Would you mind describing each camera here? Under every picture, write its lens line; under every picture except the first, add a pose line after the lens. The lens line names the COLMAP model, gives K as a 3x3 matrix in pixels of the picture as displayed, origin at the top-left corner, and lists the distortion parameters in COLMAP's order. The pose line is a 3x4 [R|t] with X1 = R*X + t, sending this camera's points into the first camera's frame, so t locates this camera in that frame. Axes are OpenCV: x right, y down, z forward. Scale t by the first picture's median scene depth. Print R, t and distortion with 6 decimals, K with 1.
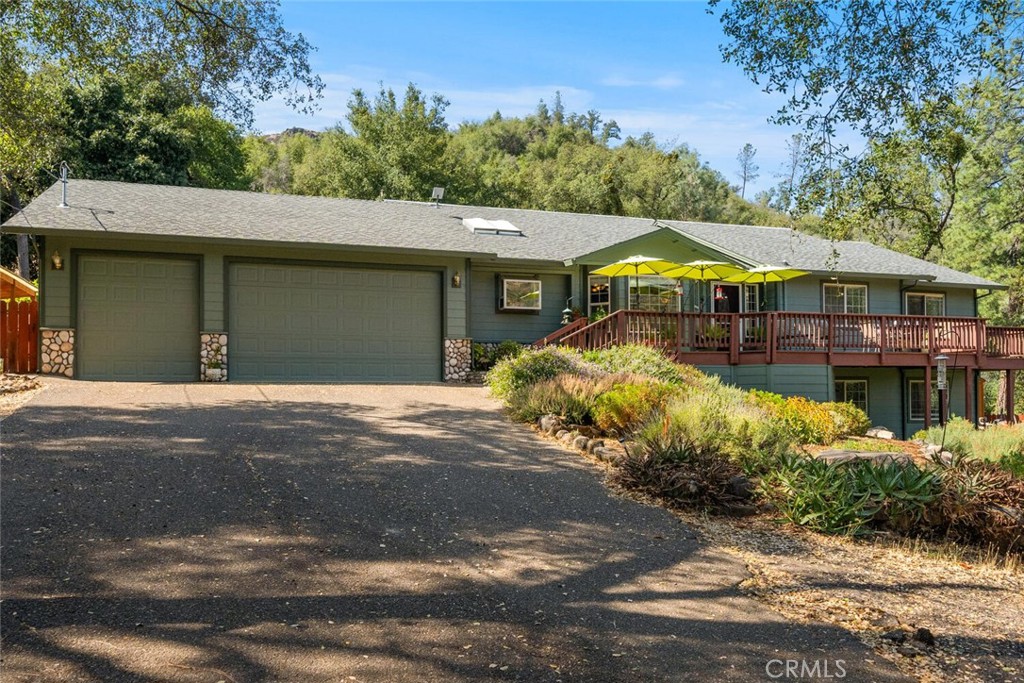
lens RADIAL K [[671.9, 0, 511.8], [0, 671.9, 352.5], [0, 0, 1]] dist [-0.001173, 0.000250]
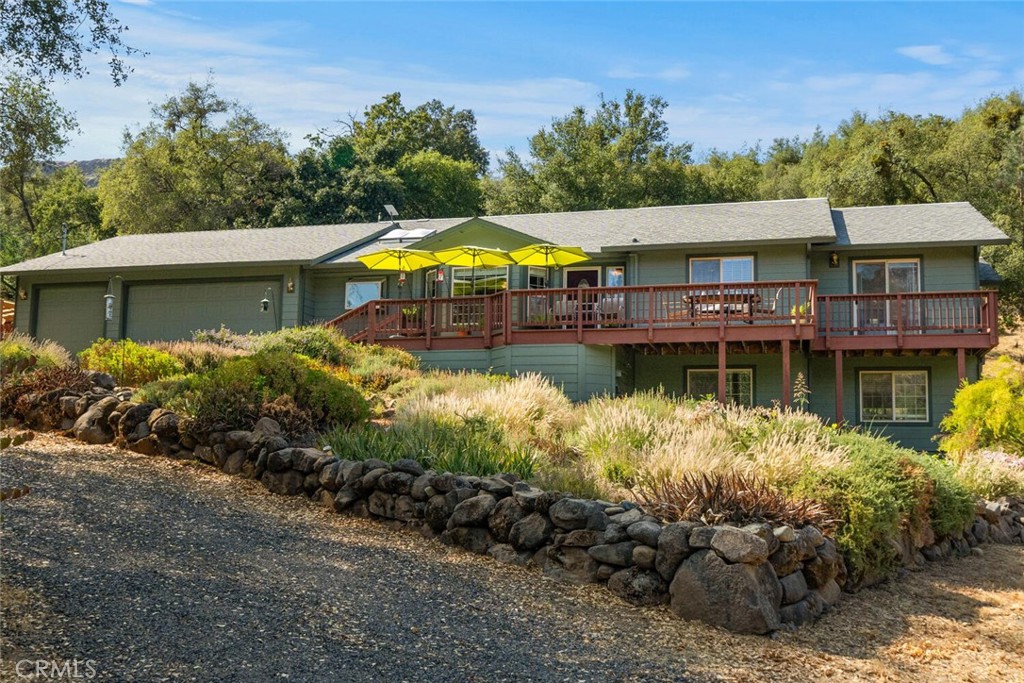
lens RADIAL K [[790.6, 0, 512.0], [0, 790.6, 341.5], [0, 0, 1]] dist [0.002343, 0.000357]
pose [[0.898449, -0.050788, -0.436131, 0.498178], [0.018134, 0.996732, -0.078714, 0.056930], [0.438703, 0.062812, 0.896434, -0.003499]]
